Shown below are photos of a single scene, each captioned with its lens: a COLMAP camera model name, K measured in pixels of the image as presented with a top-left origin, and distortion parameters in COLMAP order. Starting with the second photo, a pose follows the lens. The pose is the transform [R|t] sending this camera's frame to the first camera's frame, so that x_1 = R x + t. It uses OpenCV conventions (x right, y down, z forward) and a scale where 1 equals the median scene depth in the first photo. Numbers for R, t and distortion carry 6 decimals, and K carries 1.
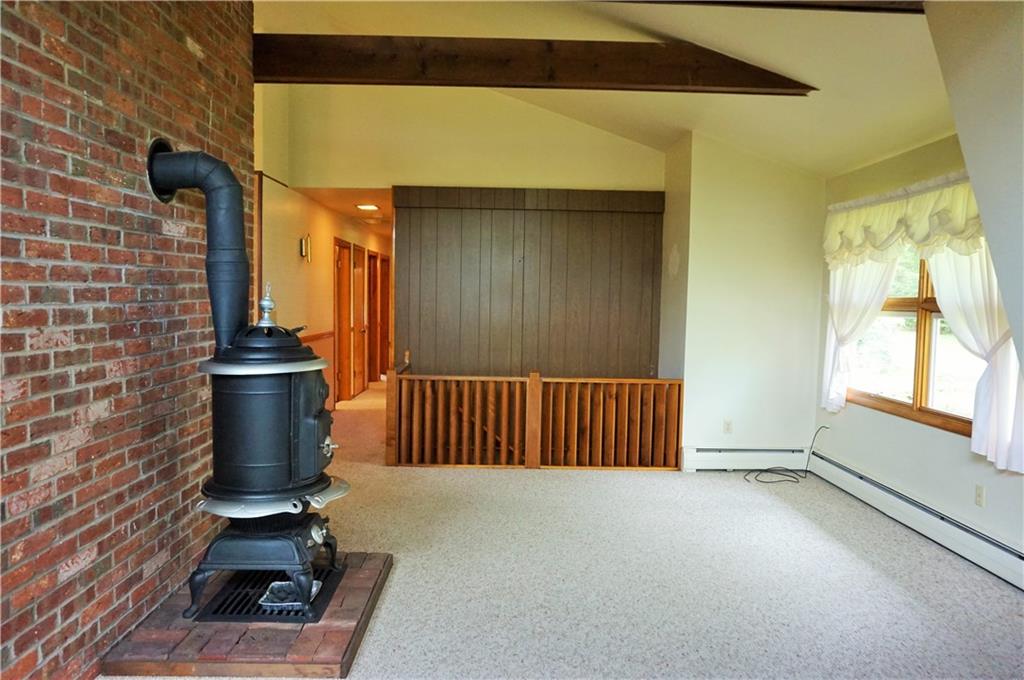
lens RADIAL K [[691.5, 0, 505.2], [0, 691.5, 337.7], [0, 0, 1]] dist [-0.021405, 0.029606]
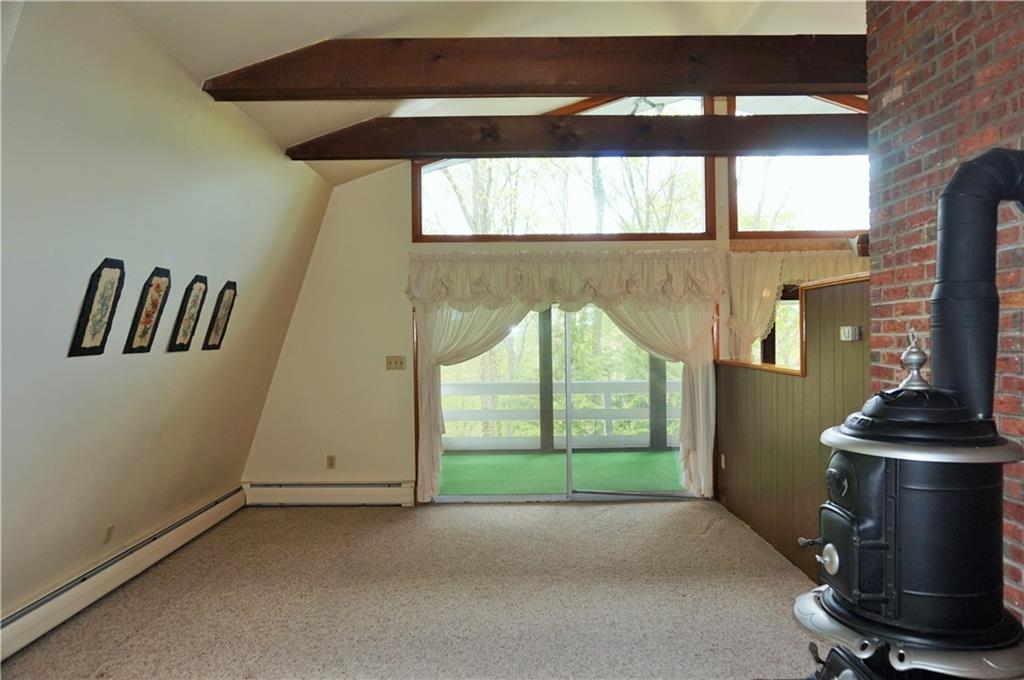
lens RADIAL K [[691.5, 0, 517.6], [0, 691.5, 341.1], [0, 0, 1]] dist [-0.021405, 0.029606]
pose [[-0.999969, -0.002910, -0.007300, 0.091743], [-0.003411, 0.997569, 0.069596, -0.146761], [0.007080, 0.069619, -0.997549, 2.206132]]
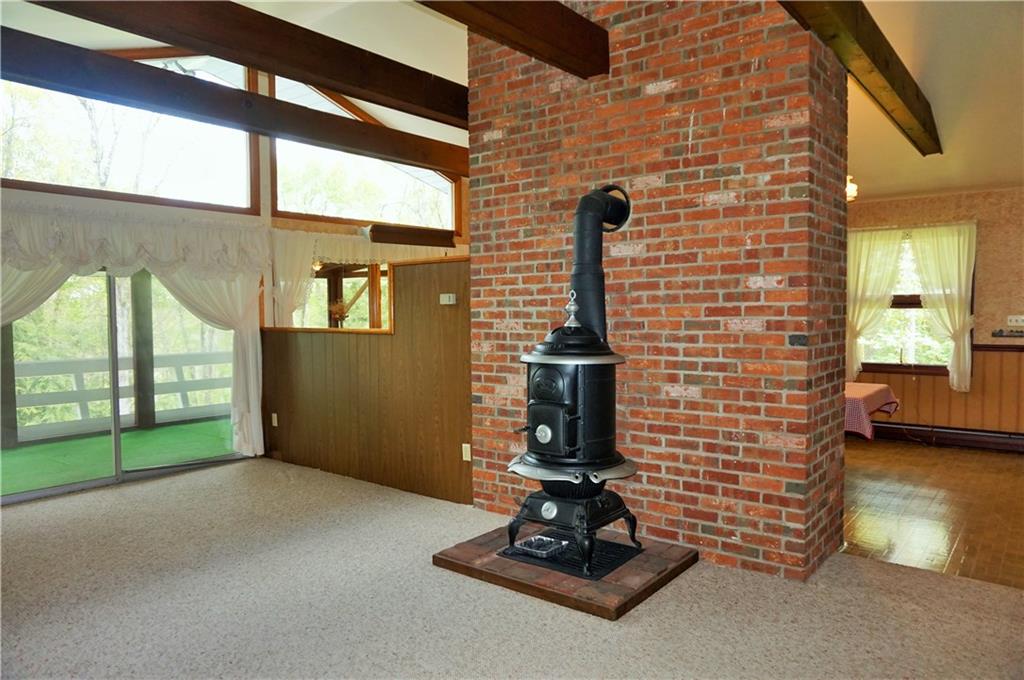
lens RADIAL K [[691.5, 0, 509.5], [0, 691.5, 340.9], [0, 0, 1]] dist [-0.021405, 0.029606]
pose [[-0.627505, 0.025824, -0.778184, 0.850234], [-0.047343, 0.996335, 0.071239, -0.092488], [0.777172, 0.081544, -0.623983, 2.157929]]
